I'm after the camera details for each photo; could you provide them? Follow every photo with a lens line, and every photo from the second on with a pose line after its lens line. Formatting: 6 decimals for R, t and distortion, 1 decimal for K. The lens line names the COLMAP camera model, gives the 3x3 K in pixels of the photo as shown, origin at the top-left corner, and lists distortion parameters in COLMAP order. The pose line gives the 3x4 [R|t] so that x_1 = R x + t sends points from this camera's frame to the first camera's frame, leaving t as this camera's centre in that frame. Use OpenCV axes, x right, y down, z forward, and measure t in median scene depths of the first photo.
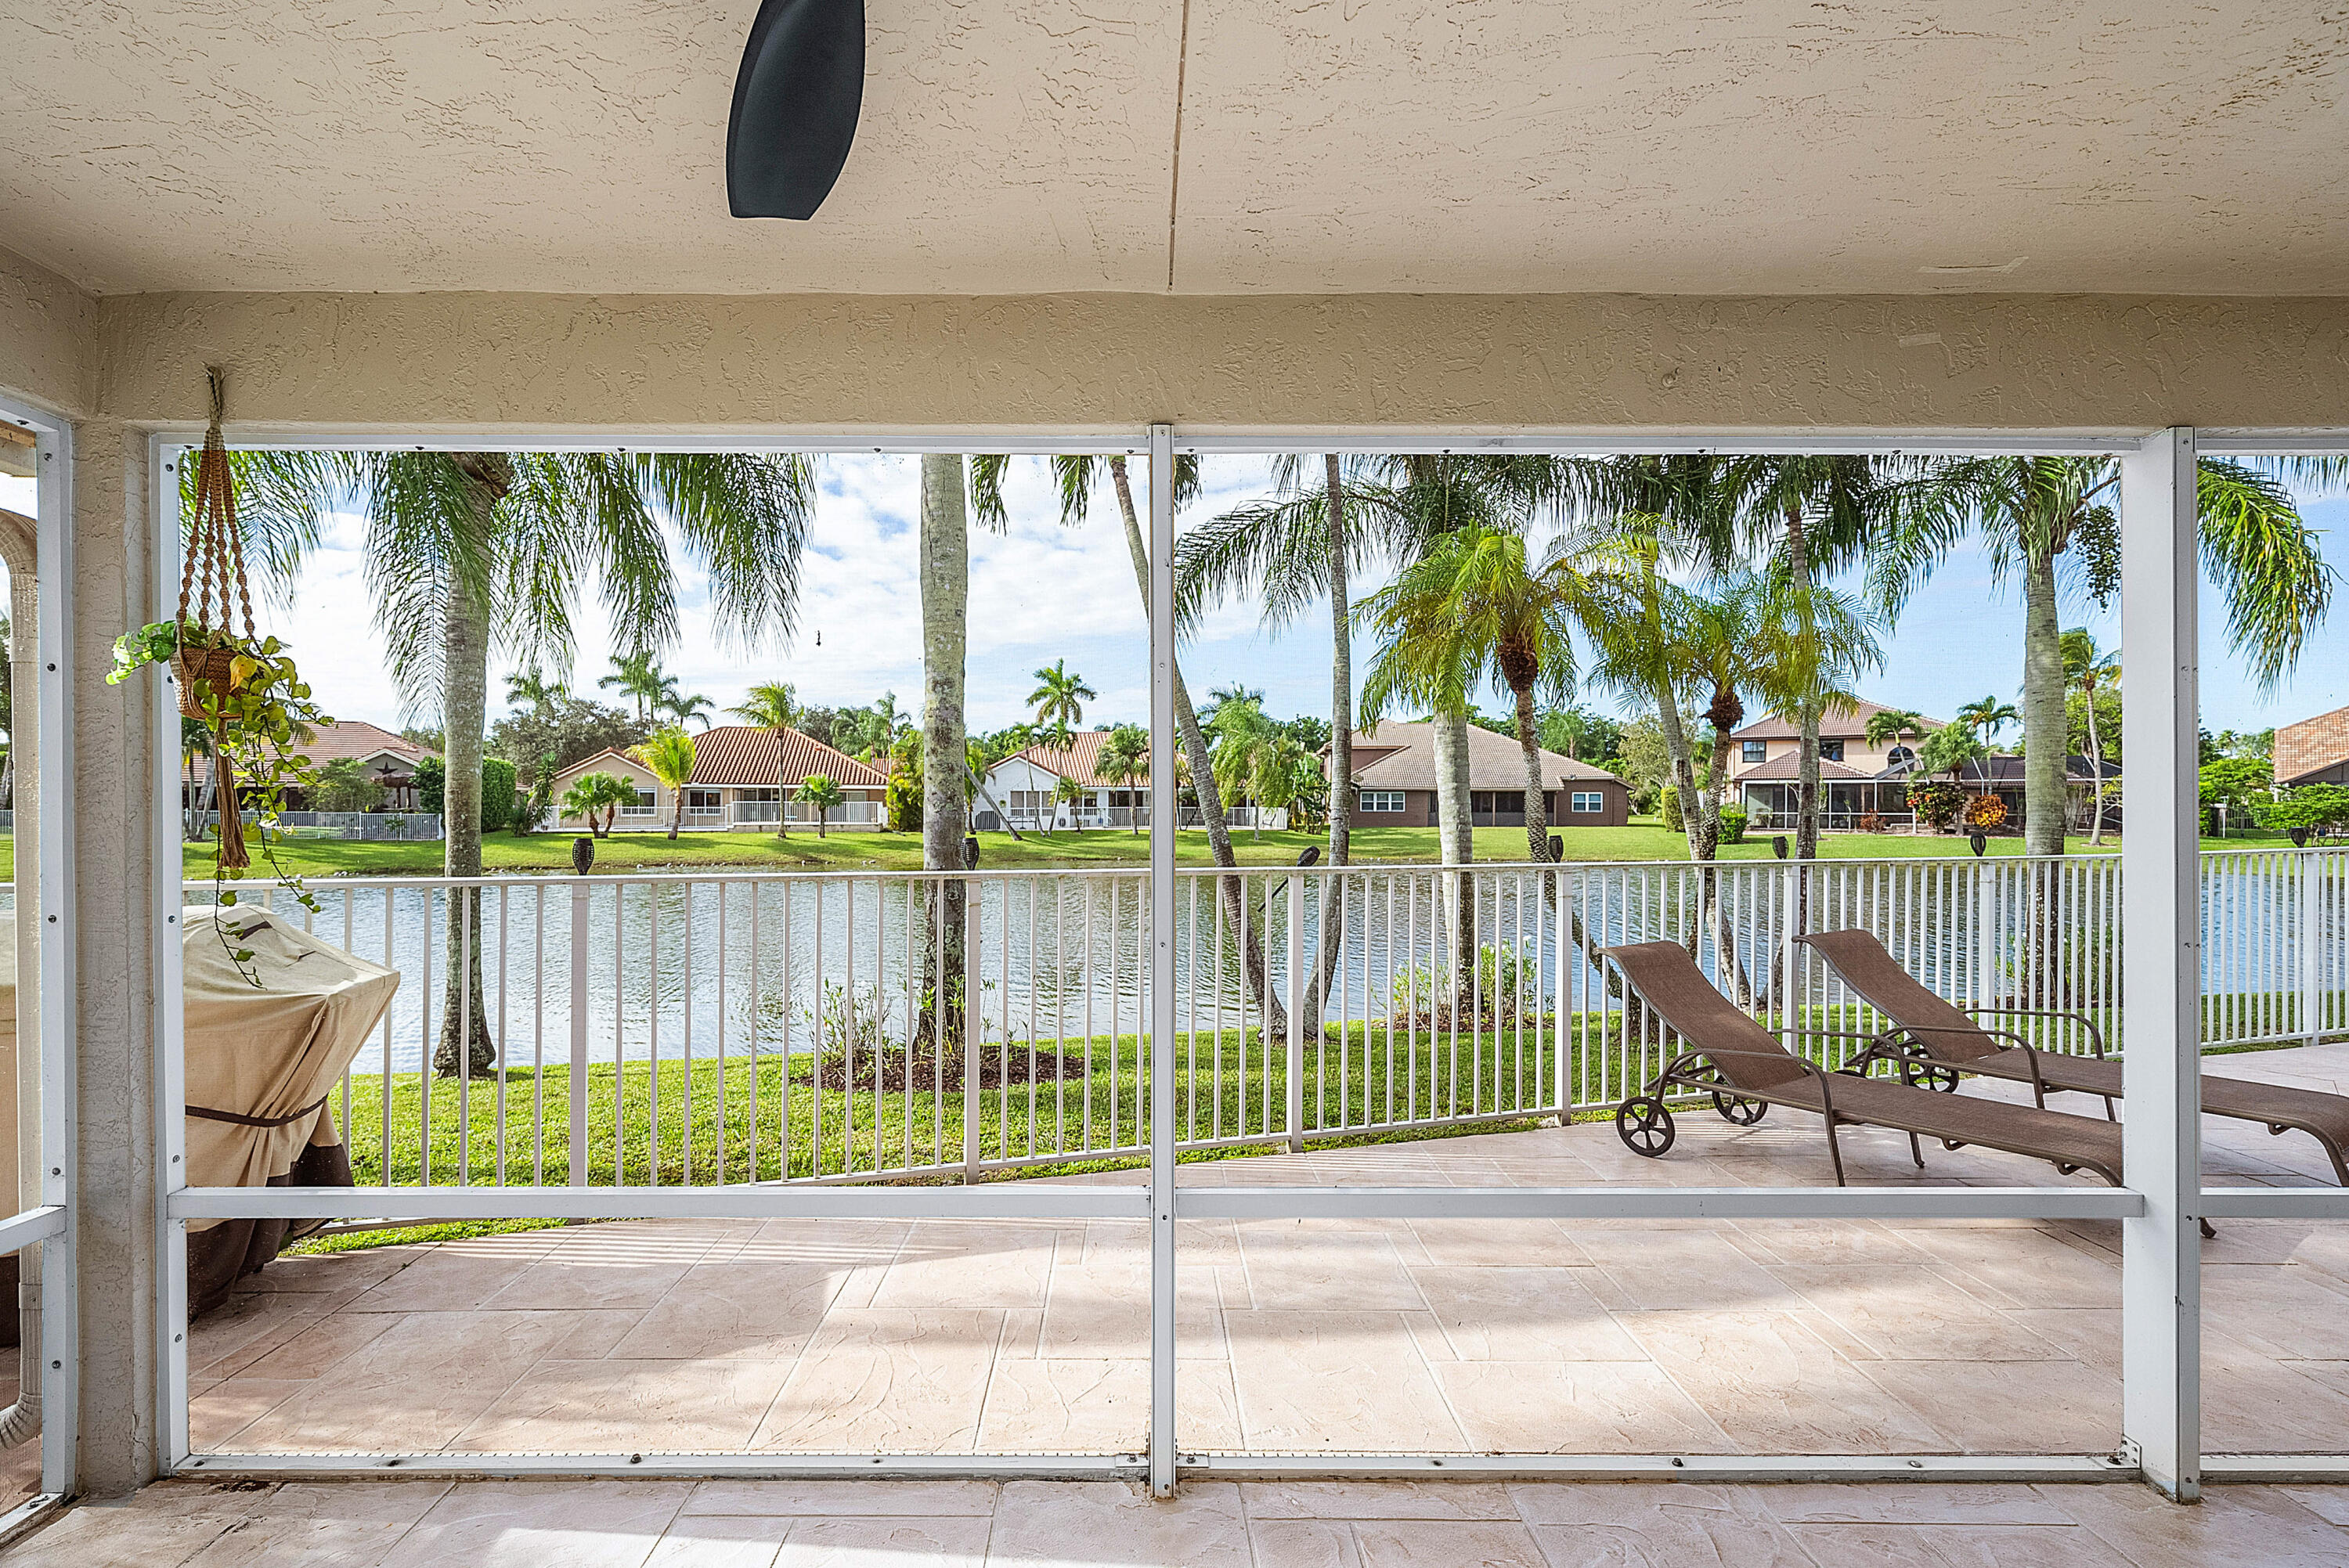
lens RADIAL K [[1114.5, 0, 1161.2], [0, 1114.5, 790.8], [0, 0, 1]] dist [0.003904, 0.000224]
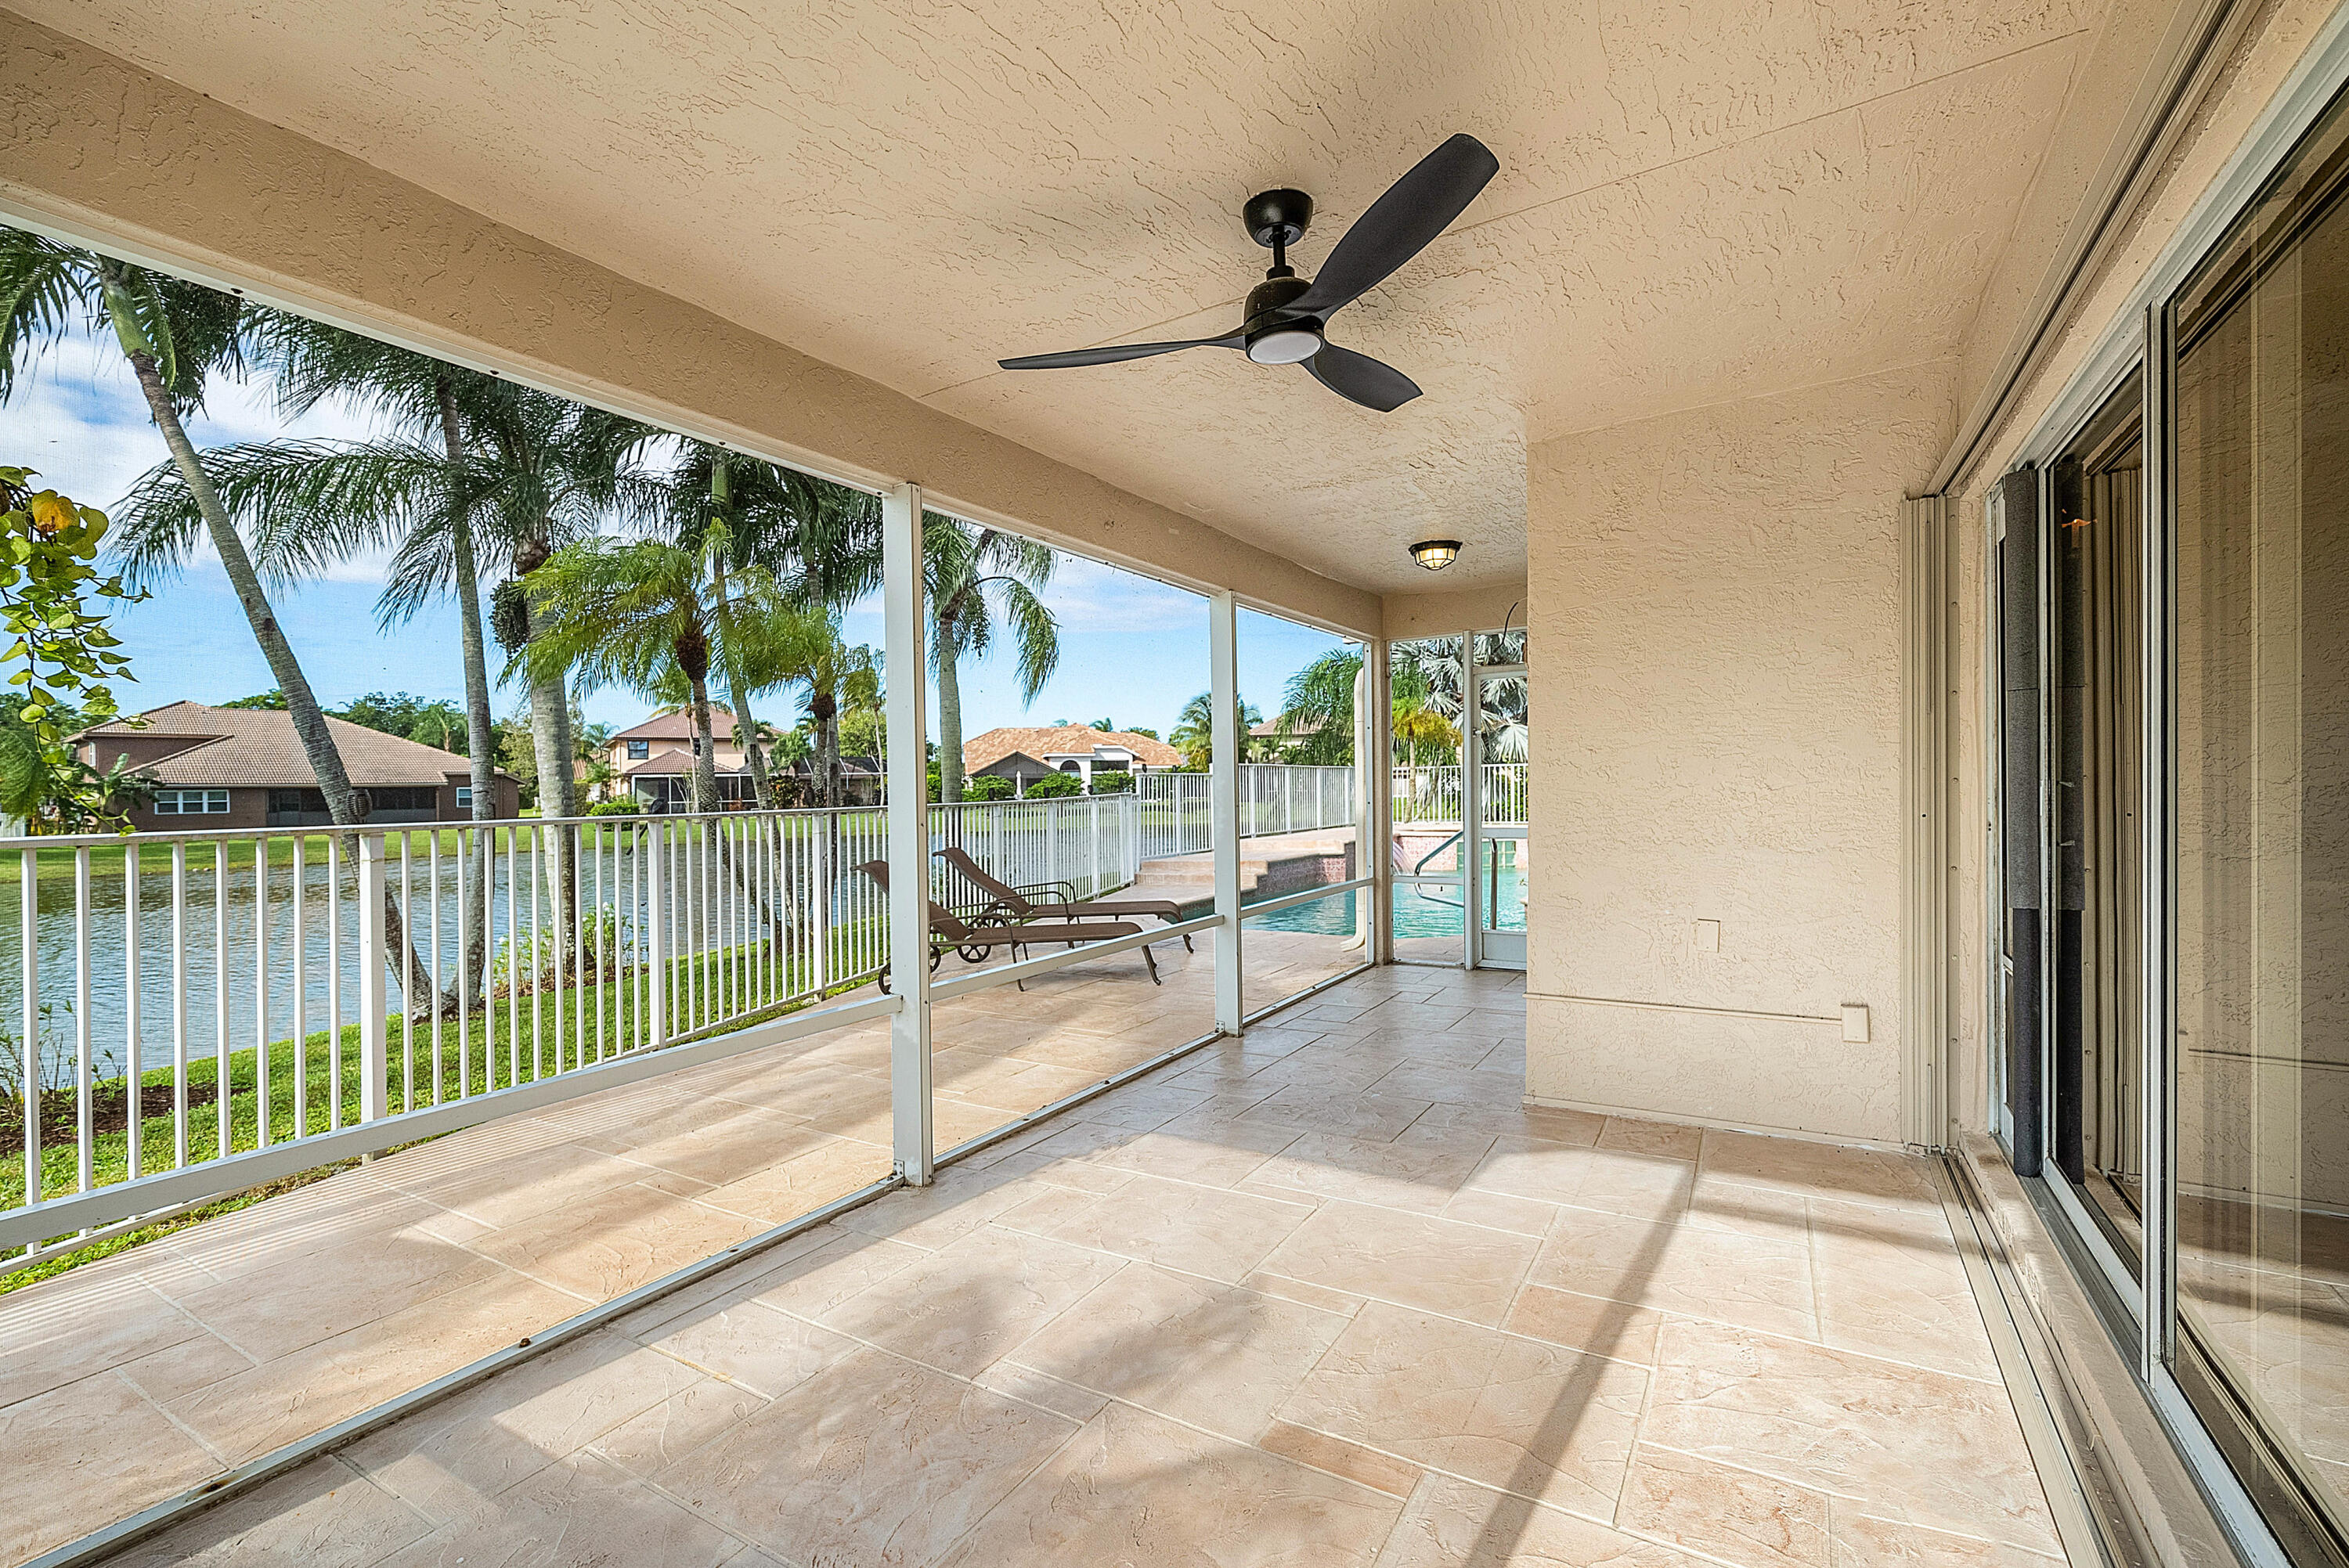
lens RADIAL K [[984.0, 0, 1176.0], [0, 984.0, 788.7], [0, 0, 1]] dist [0.003194, 0.000263]
pose [[0.530744, -0.014355, 0.847411, -0.423921], [0.012718, 0.999879, 0.008972, 0.035310], [-0.847437, 0.006015, 0.530862, -0.006352]]
